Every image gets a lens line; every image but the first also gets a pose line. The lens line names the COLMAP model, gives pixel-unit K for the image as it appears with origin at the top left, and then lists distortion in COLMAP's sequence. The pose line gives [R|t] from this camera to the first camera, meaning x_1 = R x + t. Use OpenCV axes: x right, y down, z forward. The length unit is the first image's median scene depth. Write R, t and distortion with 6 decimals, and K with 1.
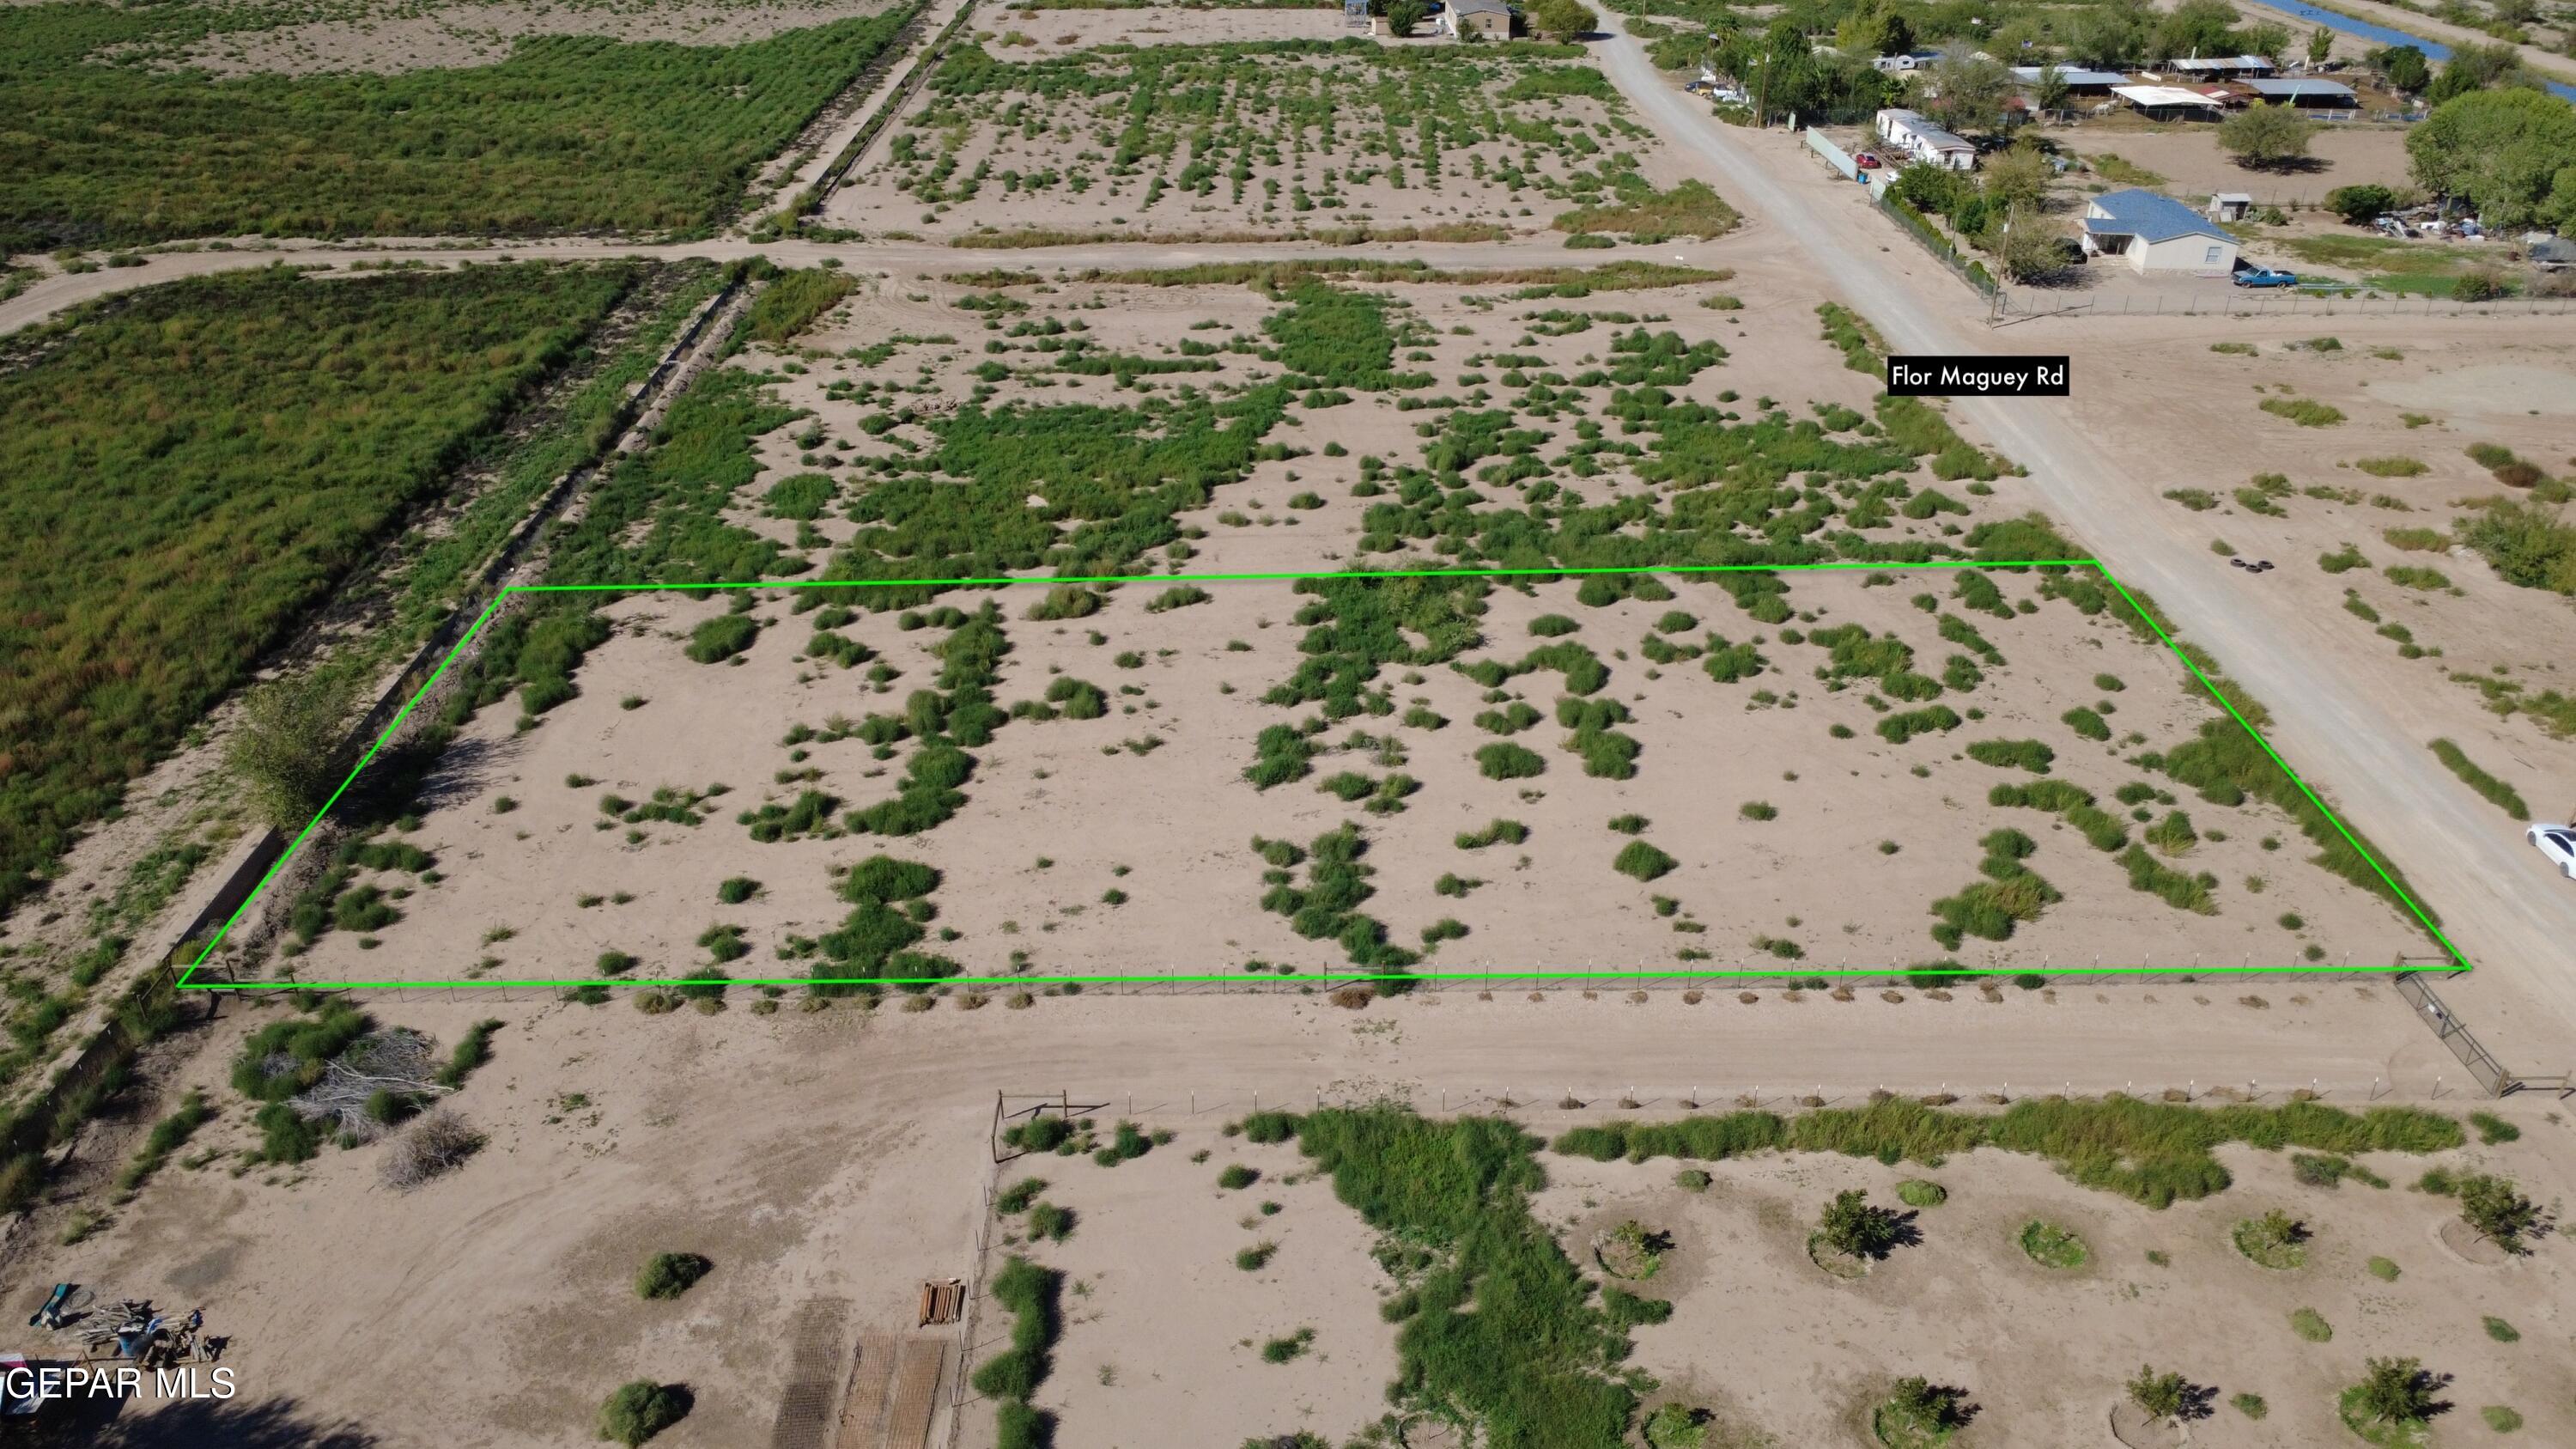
lens RADIAL K [[1879.1, 0, 1283.6], [0, 1879.1, 723.6], [0, 0, 1]] dist [-0.005431, 0.008684]
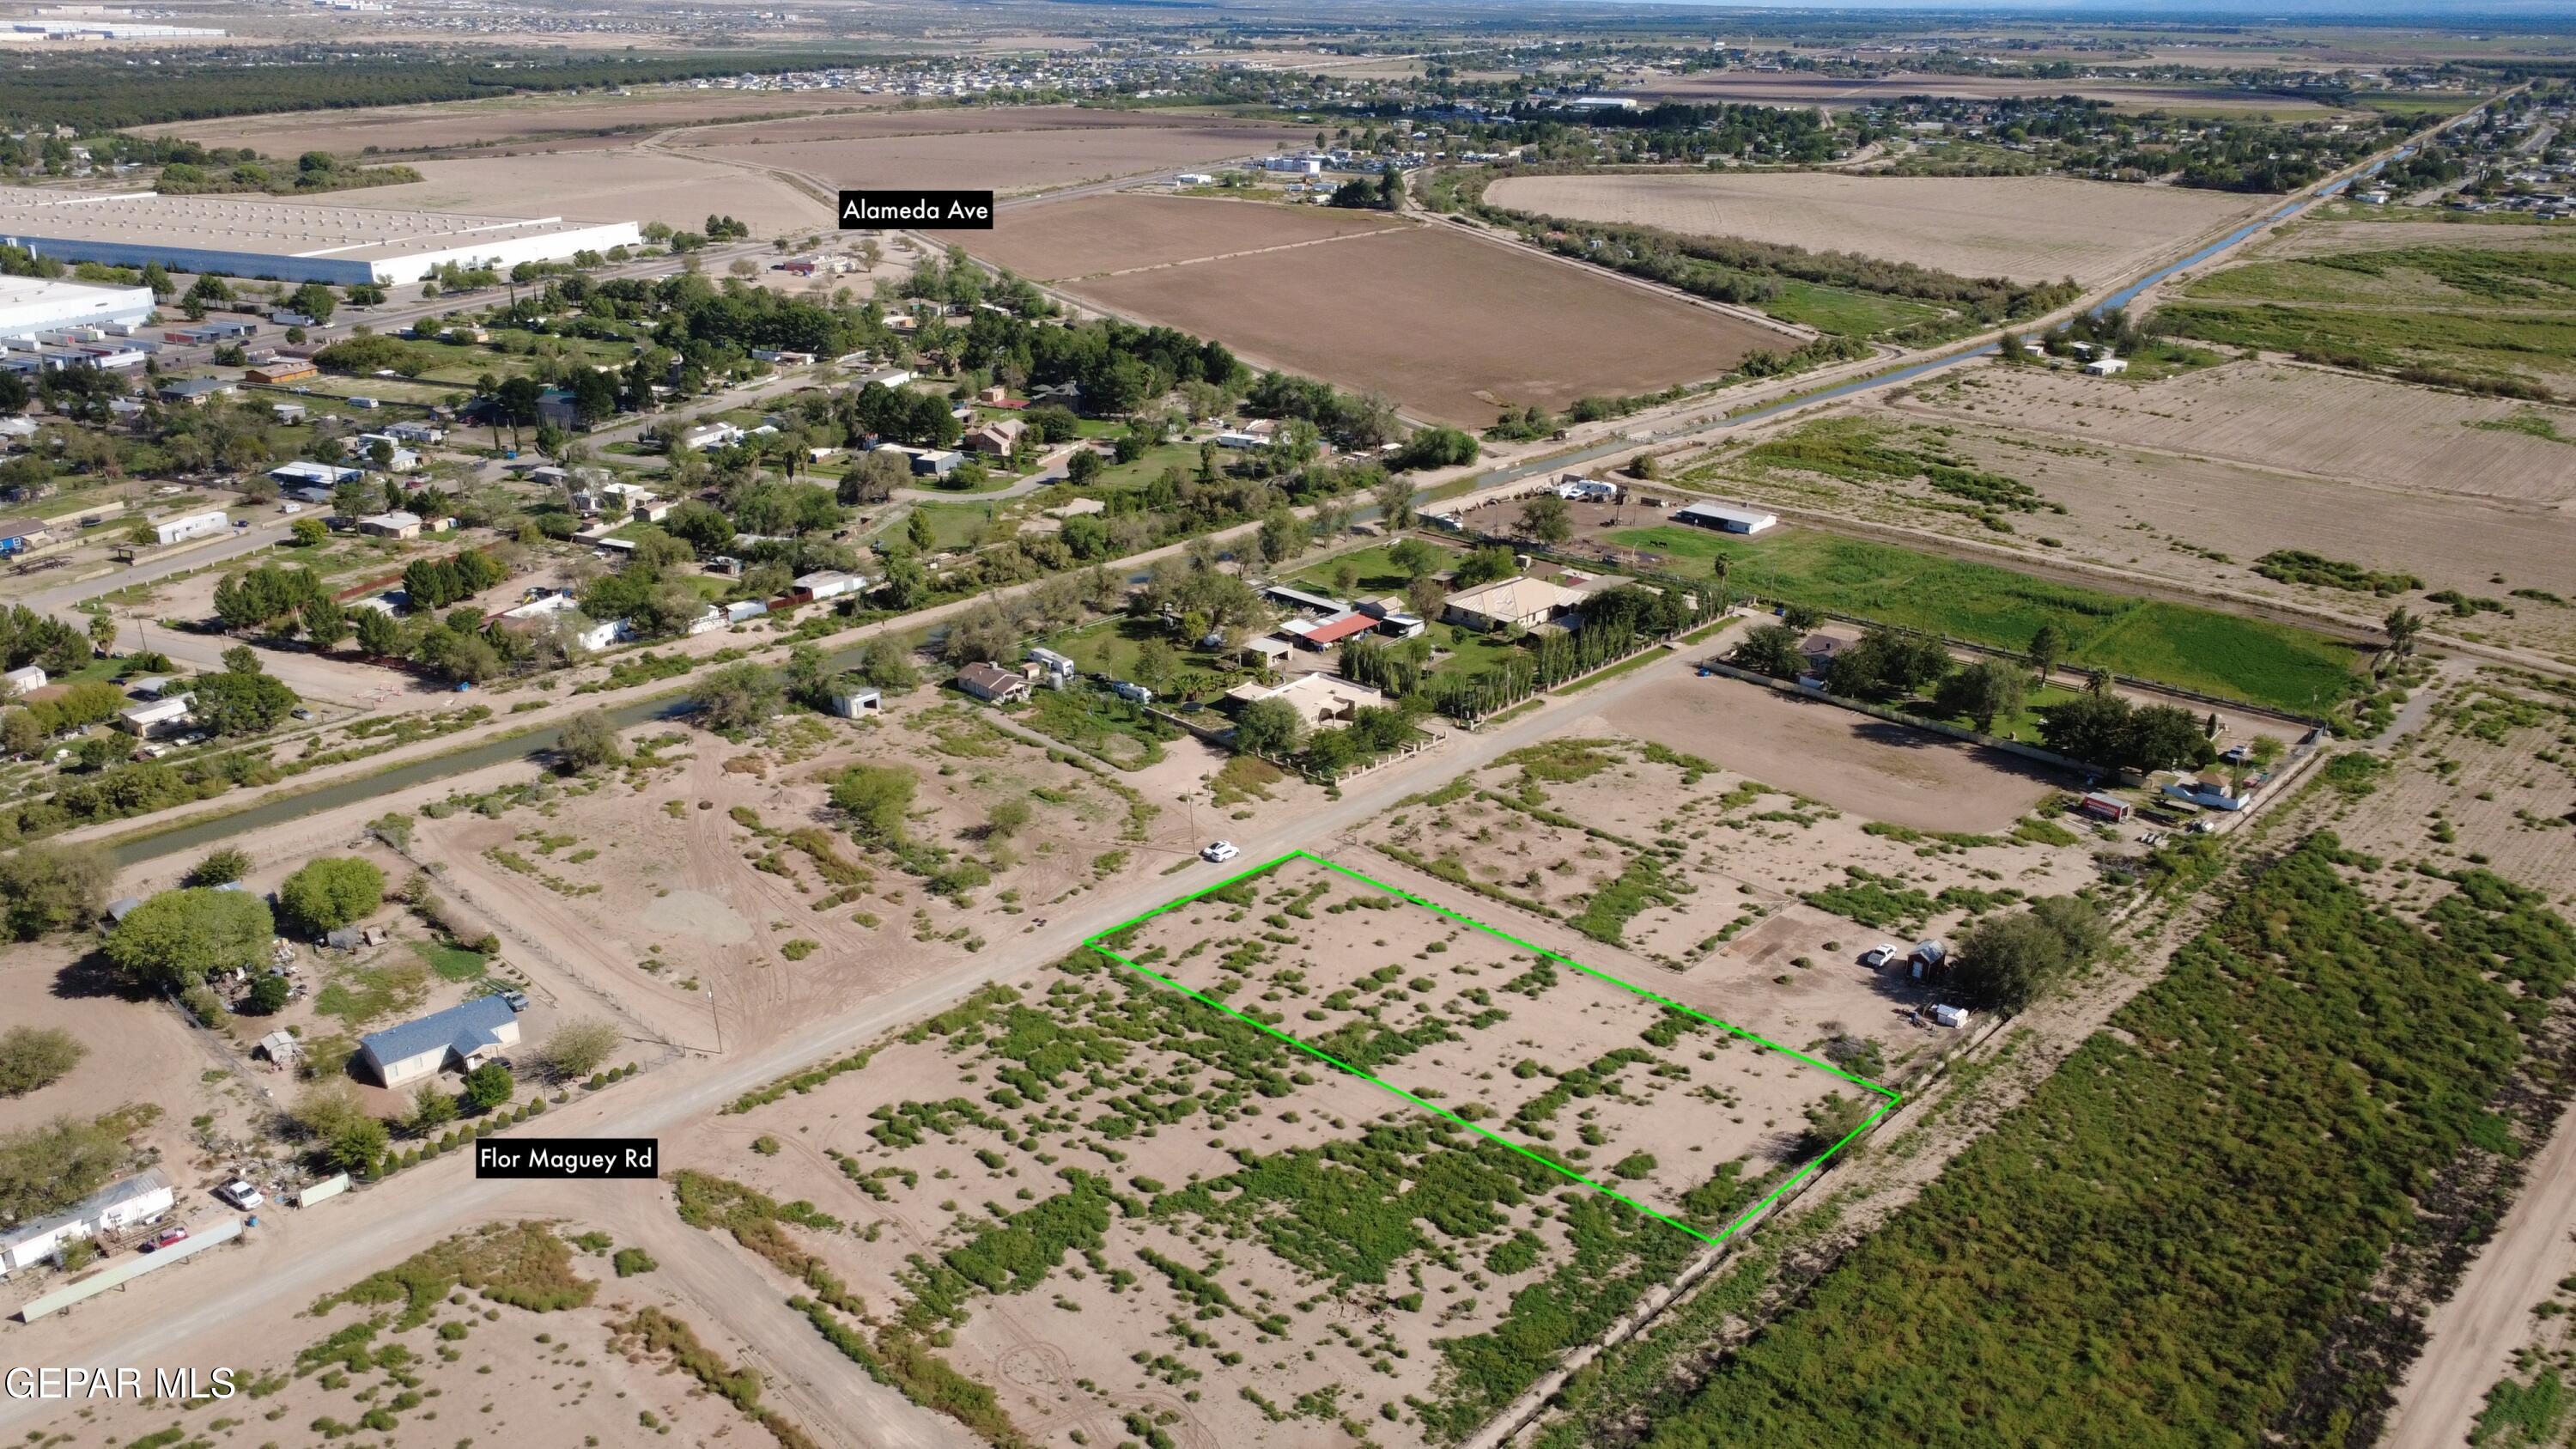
lens RADIAL K [[1879.1, 0, 1286.5], [0, 1879.1, 720.1], [0, 0, 1]] dist [-0.005431, 0.008684]
pose [[-0.705274, -0.263106, 0.658303, -1.251109], [0.338382, 0.691042, 0.638716, -1.797057], [-0.622966, 0.673228, -0.398344, 1.759872]]
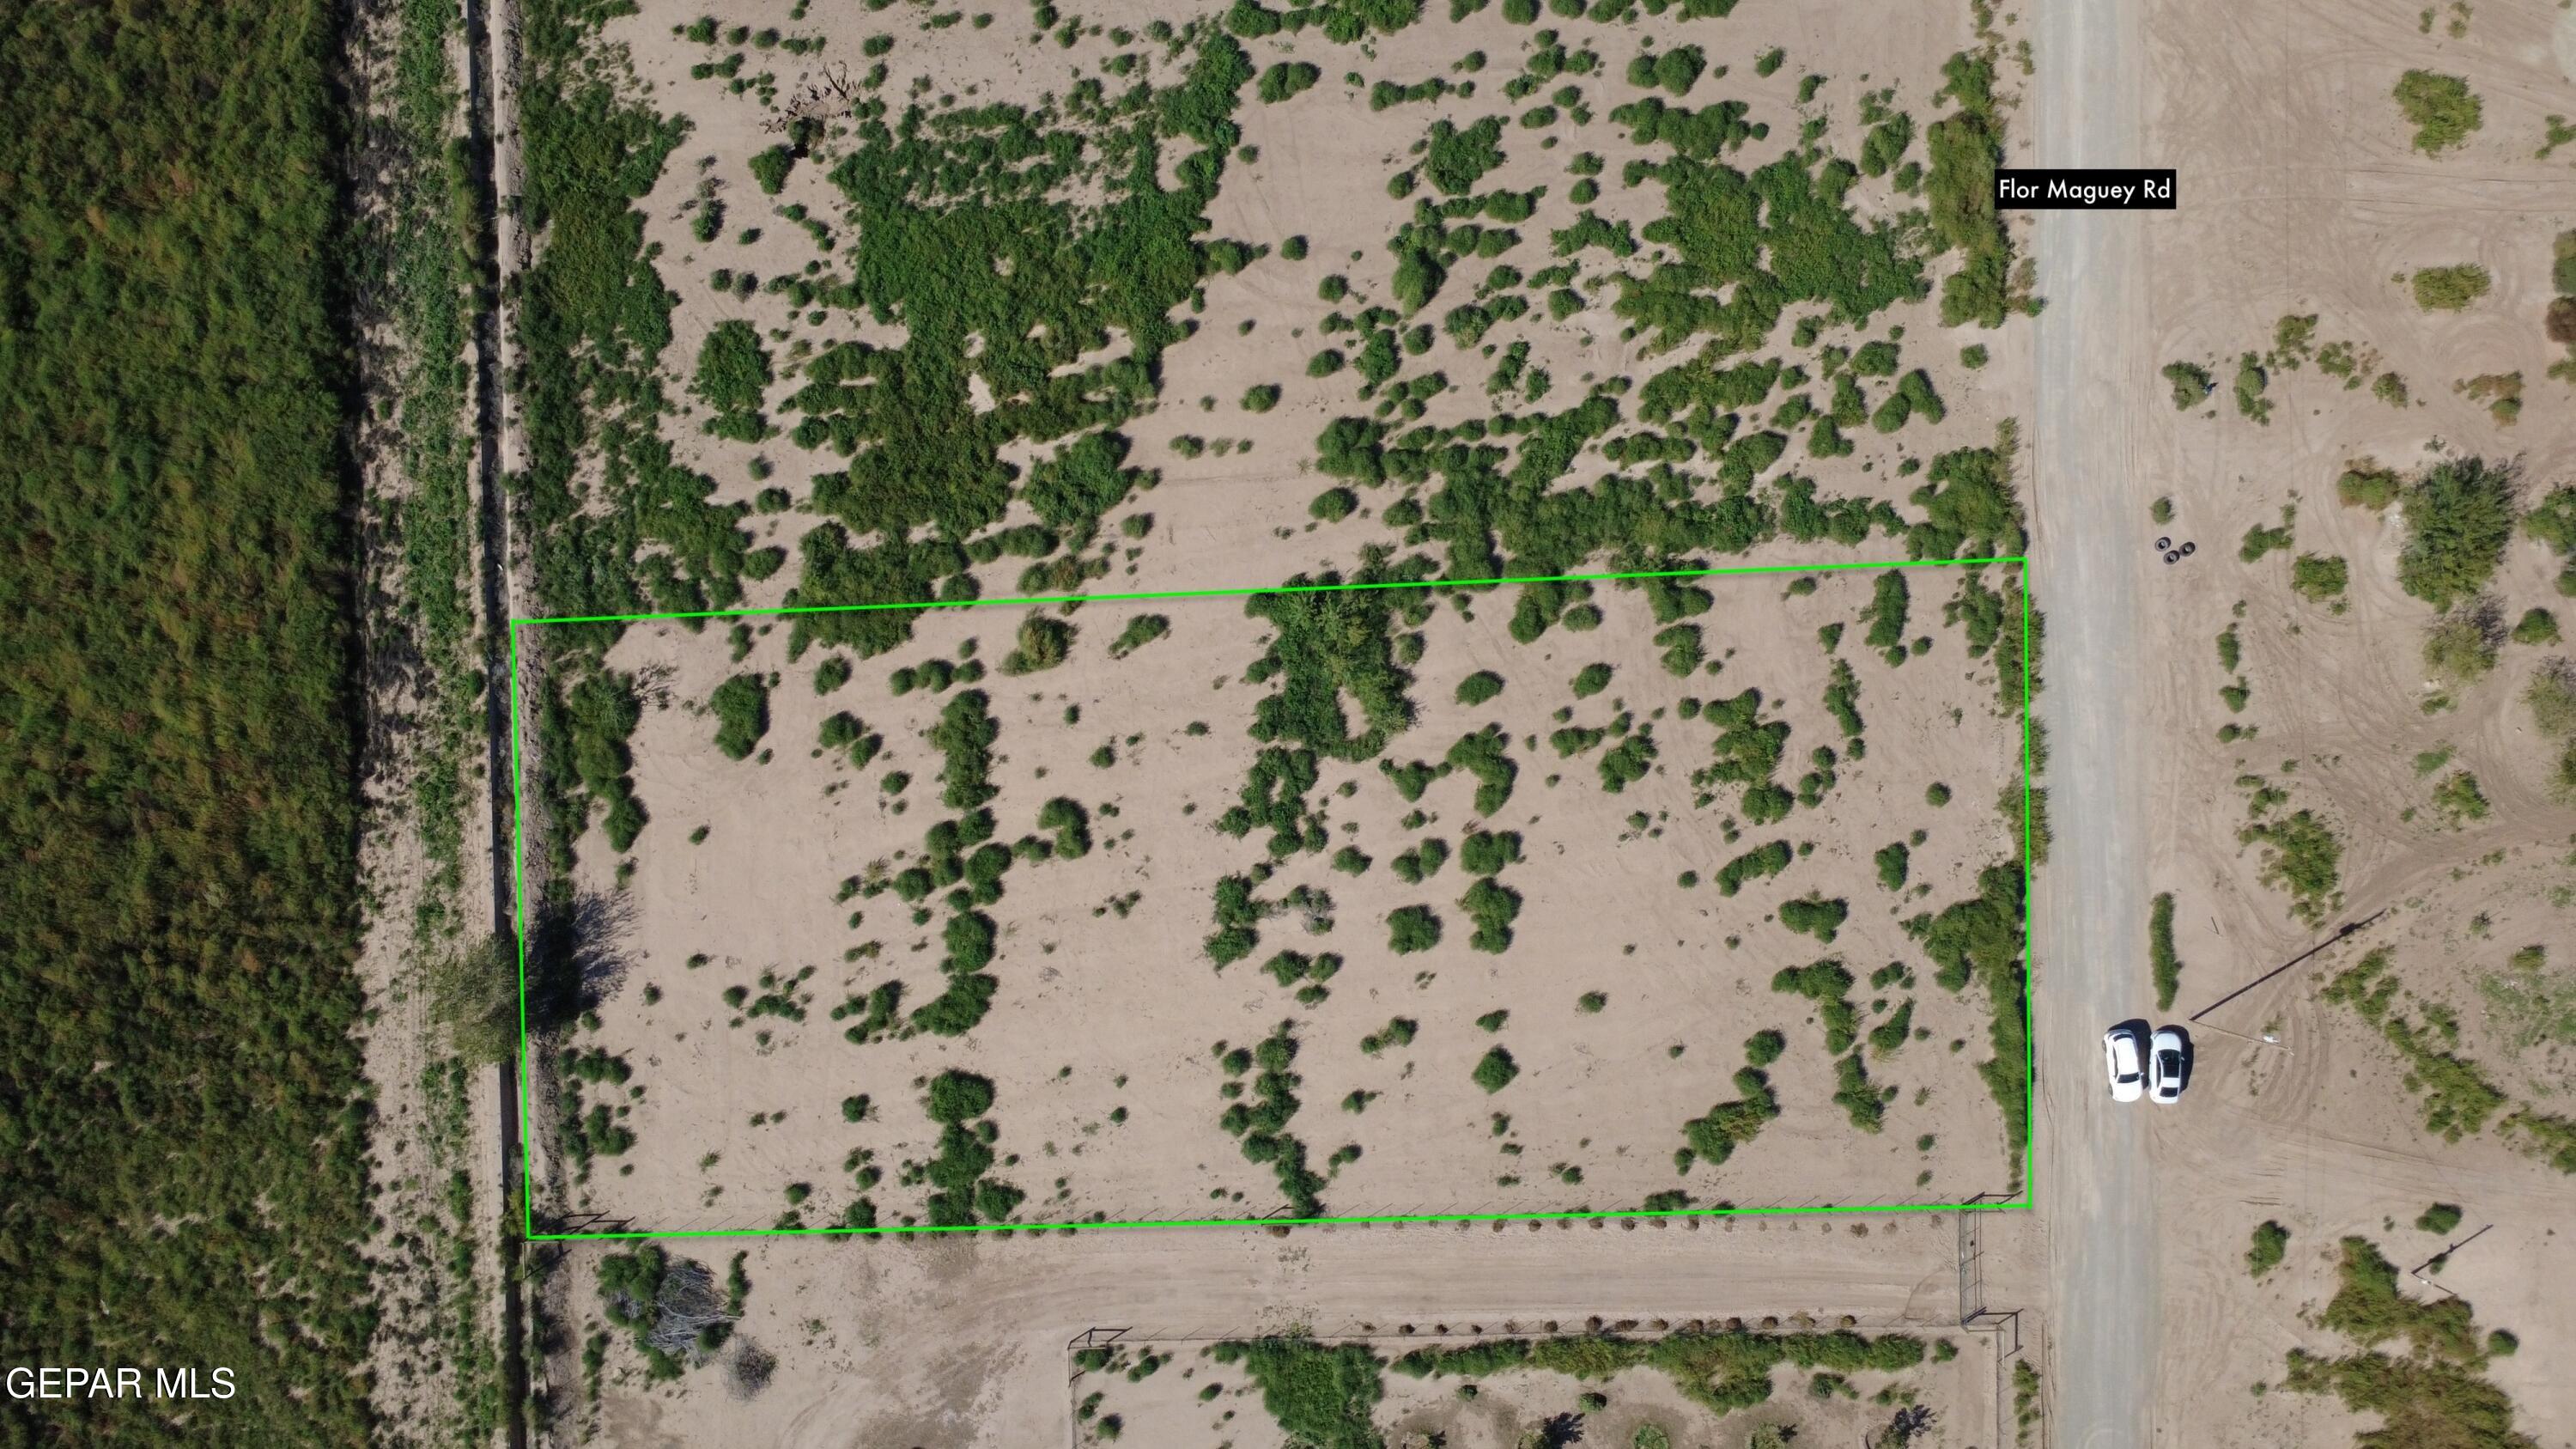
lens RADIAL K [[1879.1, 0, 1288.2], [0, 1879.1, 723.0], [0, 0, 1]] dist [-0.005431, 0.008684]
pose [[0.999983, 0.002280, -0.005410, 0.038769], [0.003720, 0.466794, 0.884358, -1.088391], [0.004541, -0.884363, 0.466777, 0.490390]]
